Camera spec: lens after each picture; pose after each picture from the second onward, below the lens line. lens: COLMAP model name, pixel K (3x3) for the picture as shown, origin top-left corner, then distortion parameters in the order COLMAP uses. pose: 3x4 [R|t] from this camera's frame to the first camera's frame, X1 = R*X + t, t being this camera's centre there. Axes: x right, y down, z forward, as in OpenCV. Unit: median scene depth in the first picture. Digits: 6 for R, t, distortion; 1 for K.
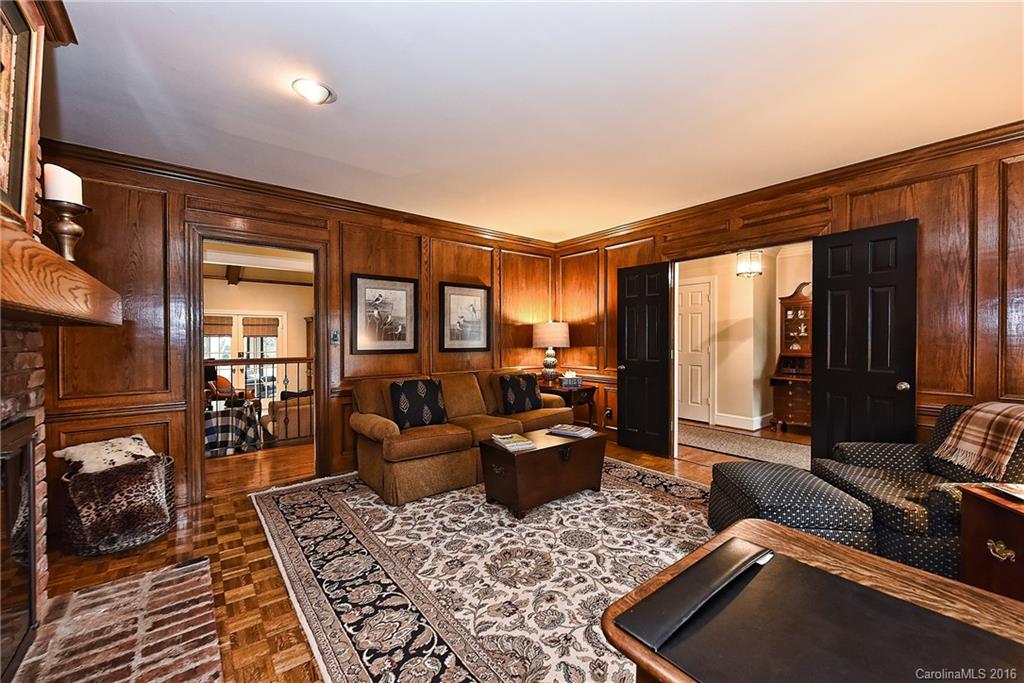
lens RADIAL K [[400.7, 0, 514.8], [0, 400.7, 344.6], [0, 0, 1]] dist [0.009589, -0.000146]
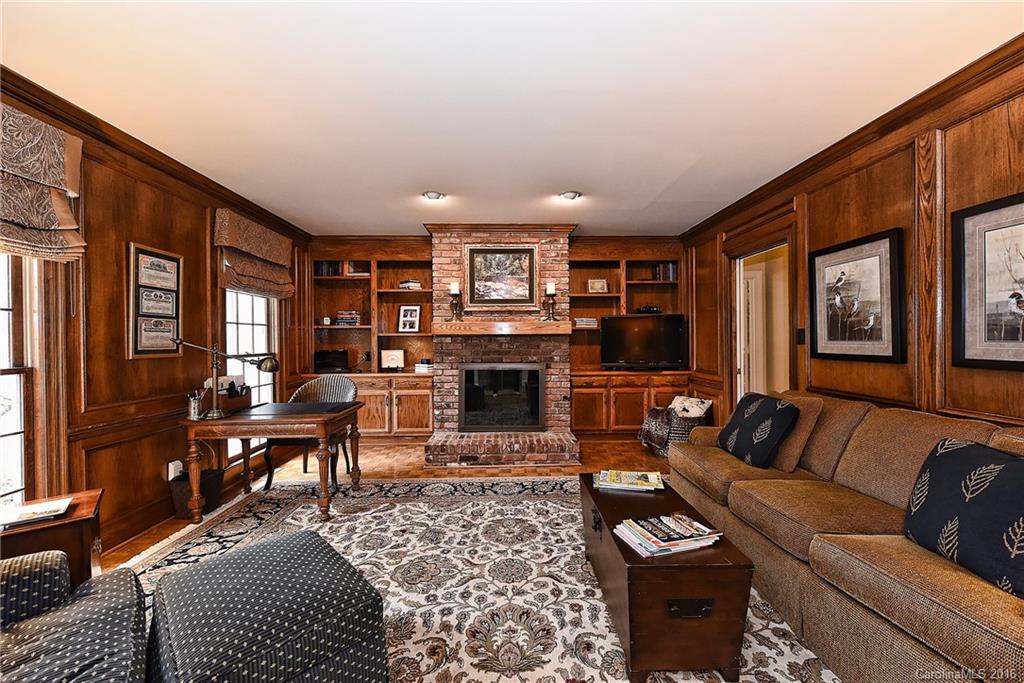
lens RADIAL K [[400.7, 0, 516.0], [0, 400.7, 338.0], [0, 0, 1]] dist [0.009589, -0.000146]
pose [[-0.600564, 0.004608, -0.799564, 0.797564], [-0.002180, 0.999970, 0.007401, -0.026446], [0.799574, 0.006188, -0.600536, 1.440540]]
